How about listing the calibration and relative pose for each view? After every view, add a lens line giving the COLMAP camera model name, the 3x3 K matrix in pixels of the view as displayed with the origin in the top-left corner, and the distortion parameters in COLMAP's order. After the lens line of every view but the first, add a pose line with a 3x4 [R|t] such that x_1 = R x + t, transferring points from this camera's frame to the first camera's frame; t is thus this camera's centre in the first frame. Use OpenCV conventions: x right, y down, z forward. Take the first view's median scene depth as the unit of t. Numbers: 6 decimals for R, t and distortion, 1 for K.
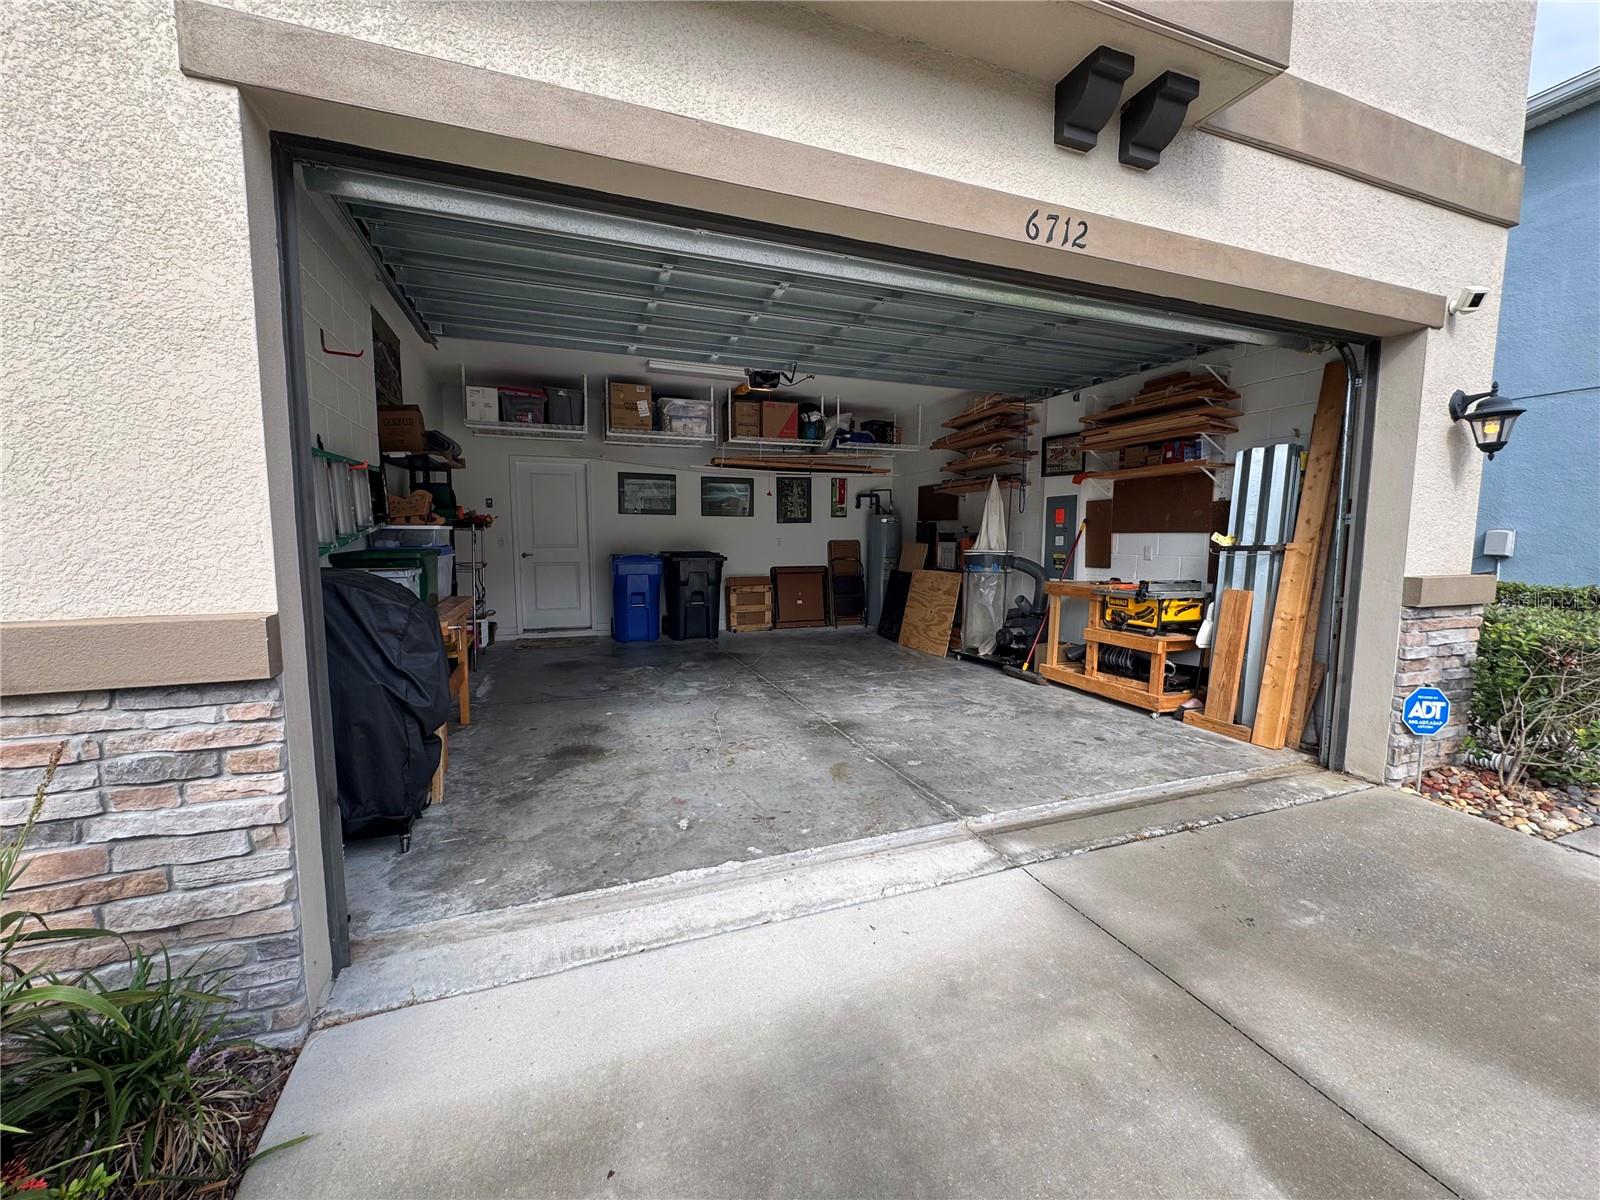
lens RADIAL K [[636.6, 0, 799.4], [0, 636.6, 603.0], [0, 0, 1]] dist [-0.000454, -0.000650]
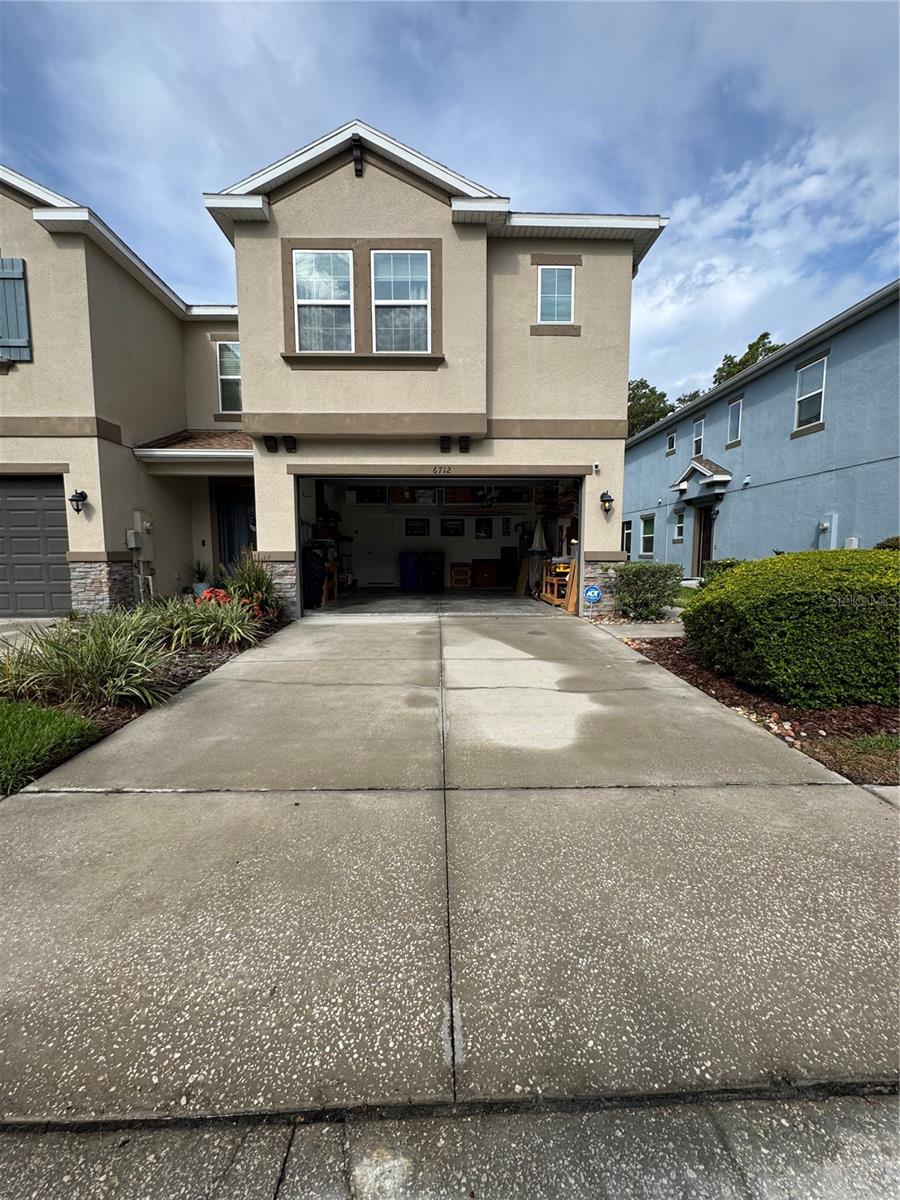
lens RADIAL K [[477.5, 0, 444.8], [0, 477.5, 599.4], [0, 0, 1]] dist [-0.000454, -0.000650]
pose [[0.939853, 0.030821, -0.340186, 0.557499], [-0.033227, 0.999447, -0.001248, 0.113428], [0.339960, 0.012476, 0.940357, -0.746866]]
